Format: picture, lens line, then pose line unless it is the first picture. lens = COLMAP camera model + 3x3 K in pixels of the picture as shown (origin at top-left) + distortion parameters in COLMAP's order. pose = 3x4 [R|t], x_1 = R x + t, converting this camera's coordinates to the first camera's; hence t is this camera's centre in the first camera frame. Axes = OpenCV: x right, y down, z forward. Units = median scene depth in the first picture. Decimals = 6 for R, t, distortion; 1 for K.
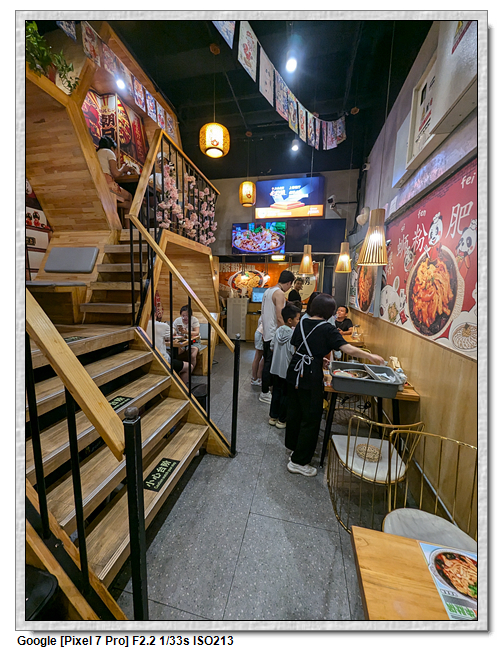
lens RADIAL K [[250.1, 0, 244.9], [0, 250.1, 324.5], [0, 0, 1]] dist [-0.008024, -0.001103]
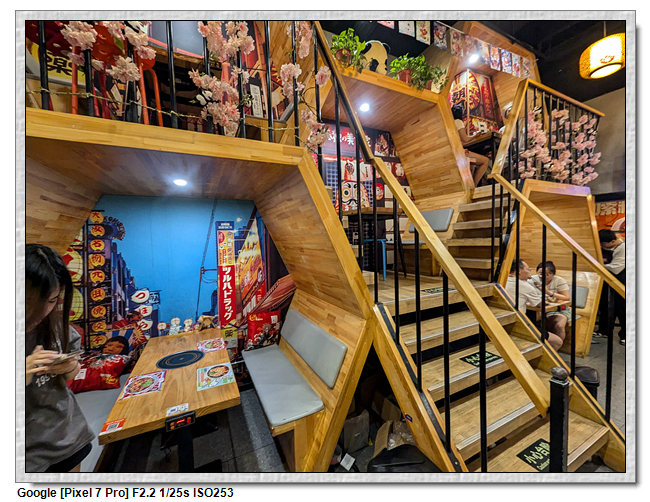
lens RADIAL K [[250.1, 0, 322.0], [0, 250.1, 248.0], [0, 0, 1]] dist [-0.008024, -0.001103]
pose [[0.620881, -0.015148, -0.783758, -0.079932], [-0.076714, 0.993840, -0.079980, 0.002313], [0.780142, 0.109784, 0.615895, -0.124818]]
